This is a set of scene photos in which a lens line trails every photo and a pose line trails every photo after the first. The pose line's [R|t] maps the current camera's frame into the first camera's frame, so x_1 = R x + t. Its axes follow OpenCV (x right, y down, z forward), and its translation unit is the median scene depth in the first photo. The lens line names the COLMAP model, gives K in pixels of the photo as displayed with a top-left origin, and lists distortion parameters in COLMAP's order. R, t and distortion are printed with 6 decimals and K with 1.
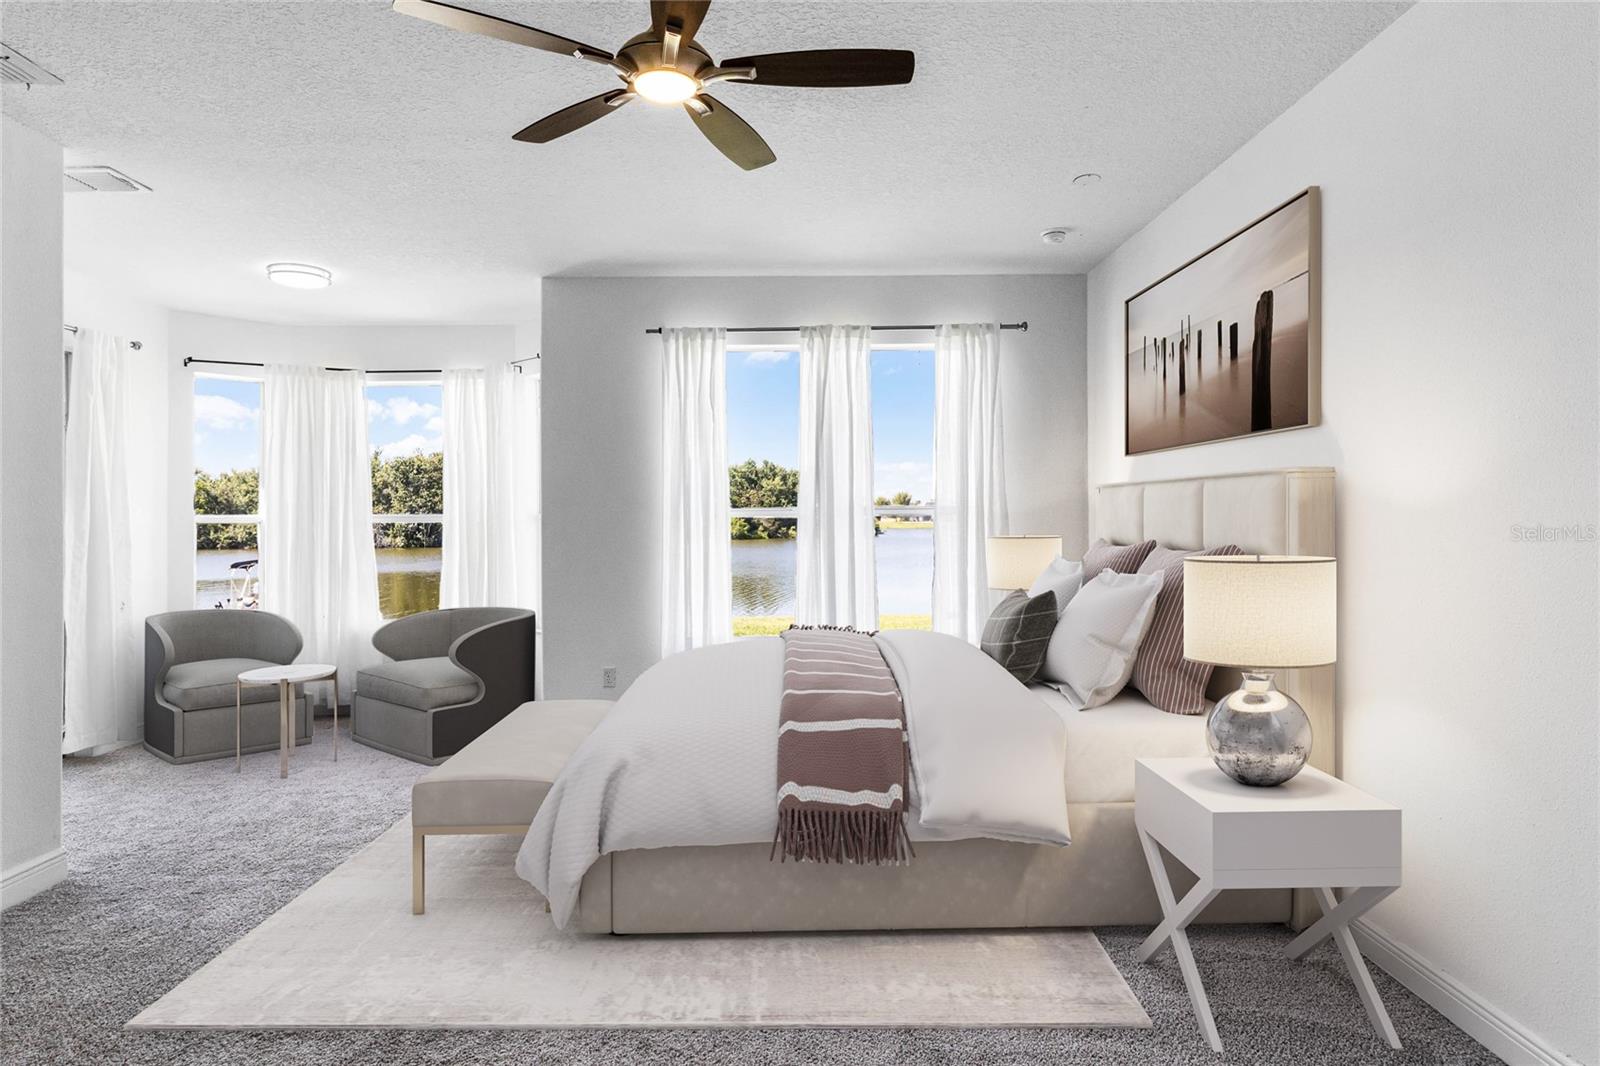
lens RADIAL K [[872.9, 0, 799.9], [0, 872.9, 514.1], [0, 0, 1]] dist [0.001468, 0.001258]
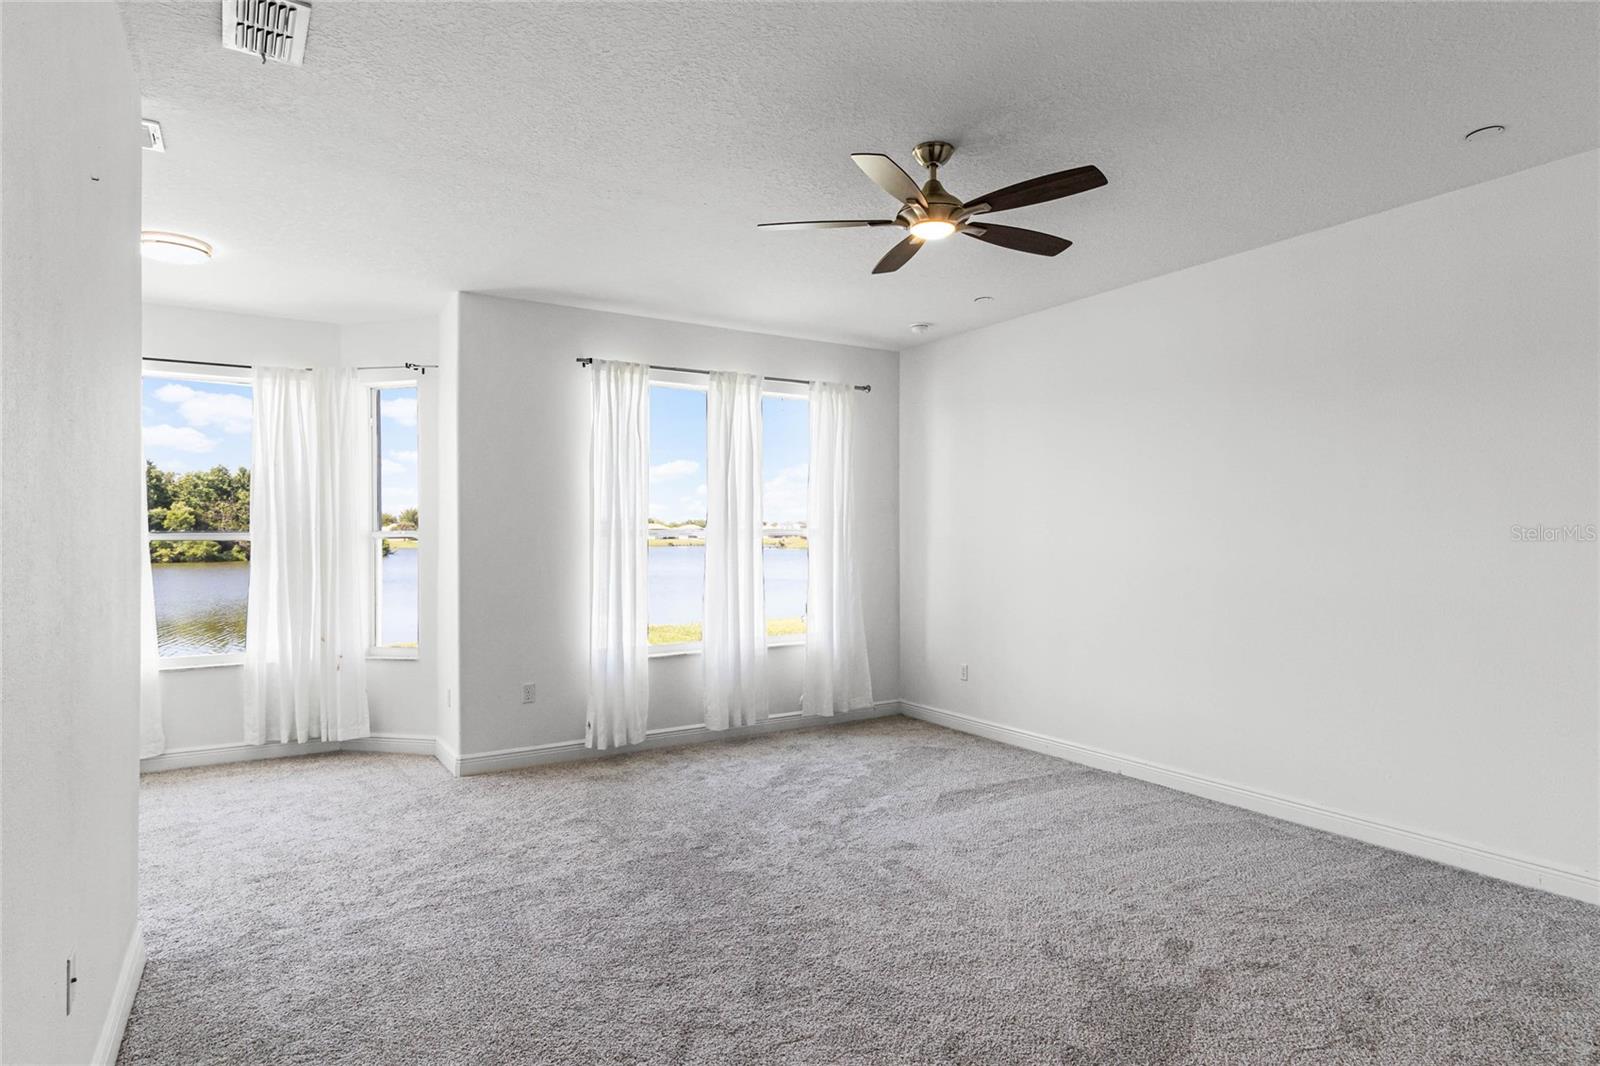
lens RADIAL K [[869.9, 0, 800.0], [0, 869.9, 533.0], [0, 0, 1]] dist [0.006869, 0.000534]
pose [[0.854424, 0.007429, 0.519523, -0.477905], [-0.007014, 0.999972, -0.002764, 0.000160], [-0.519528, -0.001282, 0.854452, -0.035337]]
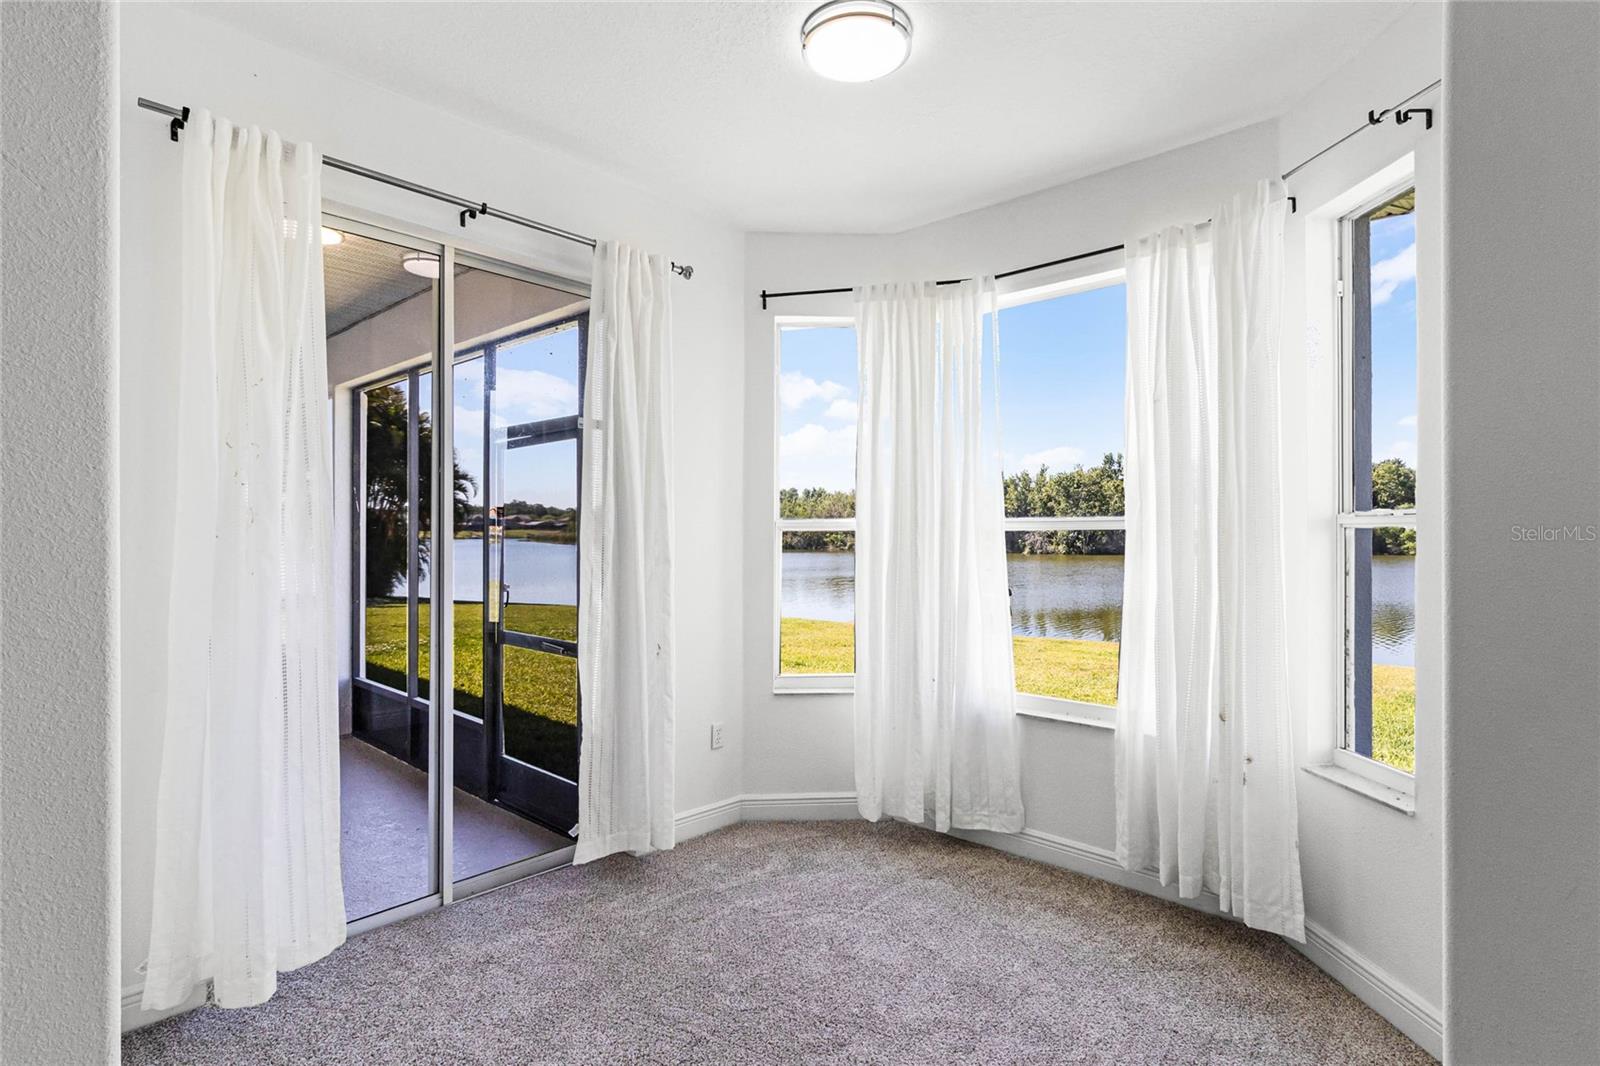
lens RADIAL K [[792.4, 0, 796.7], [0, 792.4, 529.8], [0, 0, 1]] dist [-0.001054, -0.000139]
pose [[0.729587, 0.005547, -0.683865, -0.272560], [-0.001195, 0.999976, 0.006837, 0.007318], [0.683887, -0.004171, 0.729576, 0.620137]]
